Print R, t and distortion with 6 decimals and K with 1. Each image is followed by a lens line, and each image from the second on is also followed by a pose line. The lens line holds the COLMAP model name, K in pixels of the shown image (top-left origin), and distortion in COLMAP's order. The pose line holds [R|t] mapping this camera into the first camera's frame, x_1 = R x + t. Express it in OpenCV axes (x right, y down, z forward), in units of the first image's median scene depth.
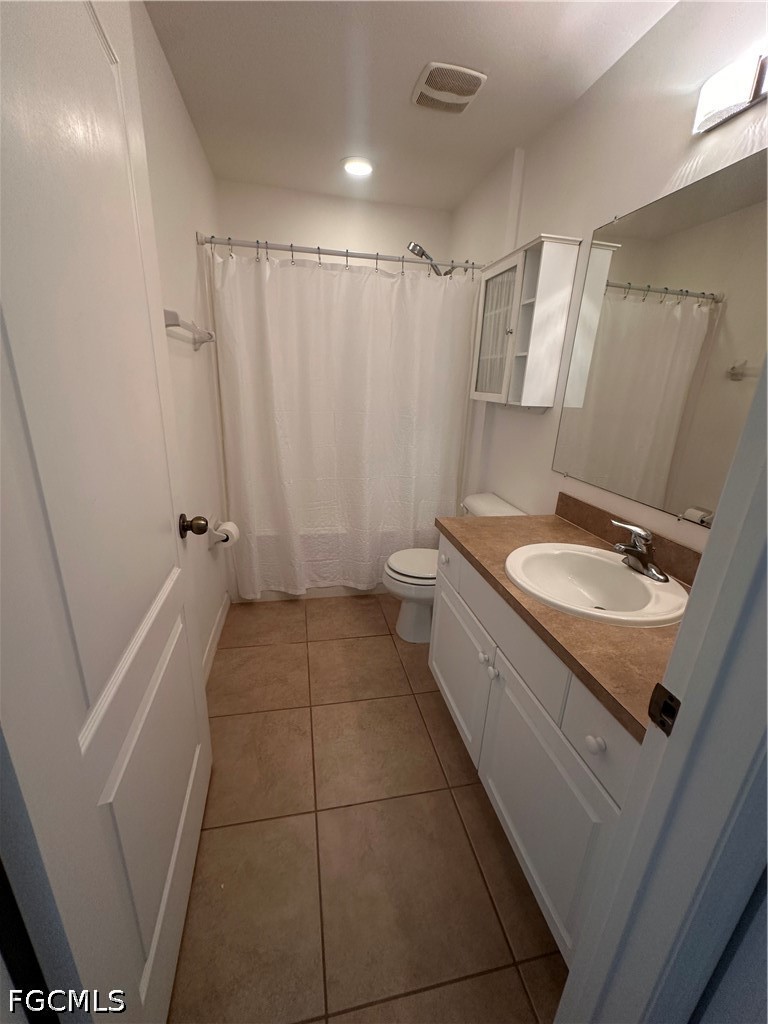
lens RADIAL K [[413.9, 0, 384.0], [0, 413.9, 512.0], [0, 0, 1]] dist [0.000257, 0.000052]
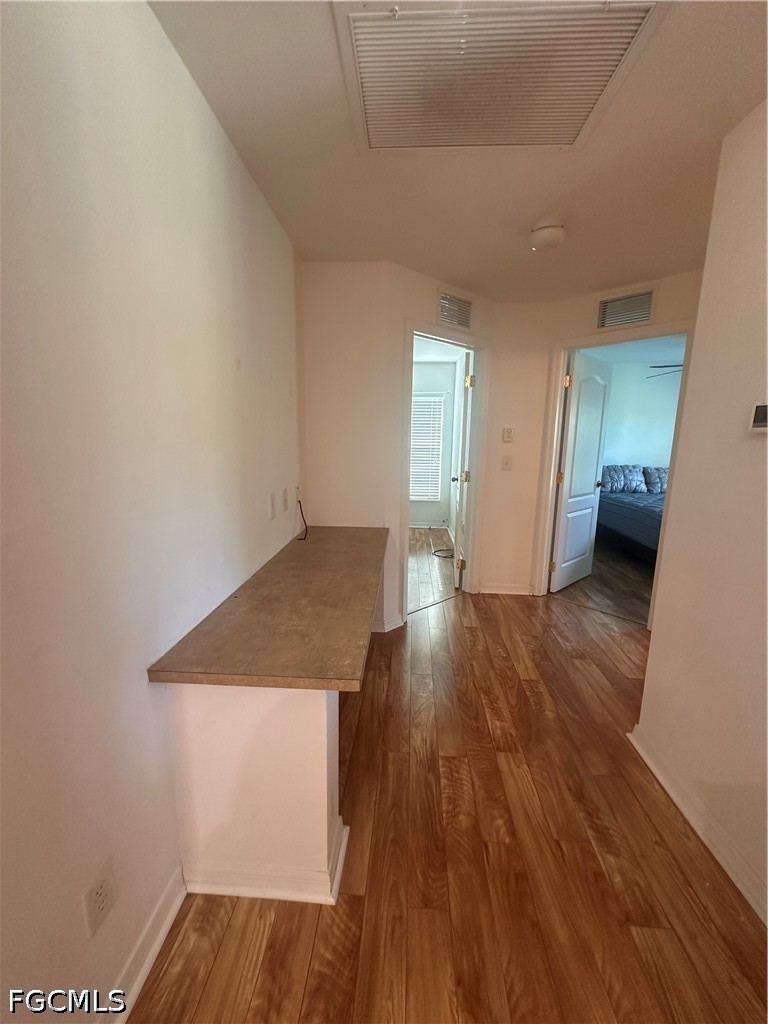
lens RADIAL K [[413.9, 0, 384.0], [0, 413.9, 512.0], [0, 0, 1]] dist [0.000257, 0.000052]
pose [[0.270766, -0.204737, 0.940621, -0.314410], [0.300963, 0.946144, 0.119304, -0.195341], [-0.914389, 0.250789, 0.317802, 0.461073]]
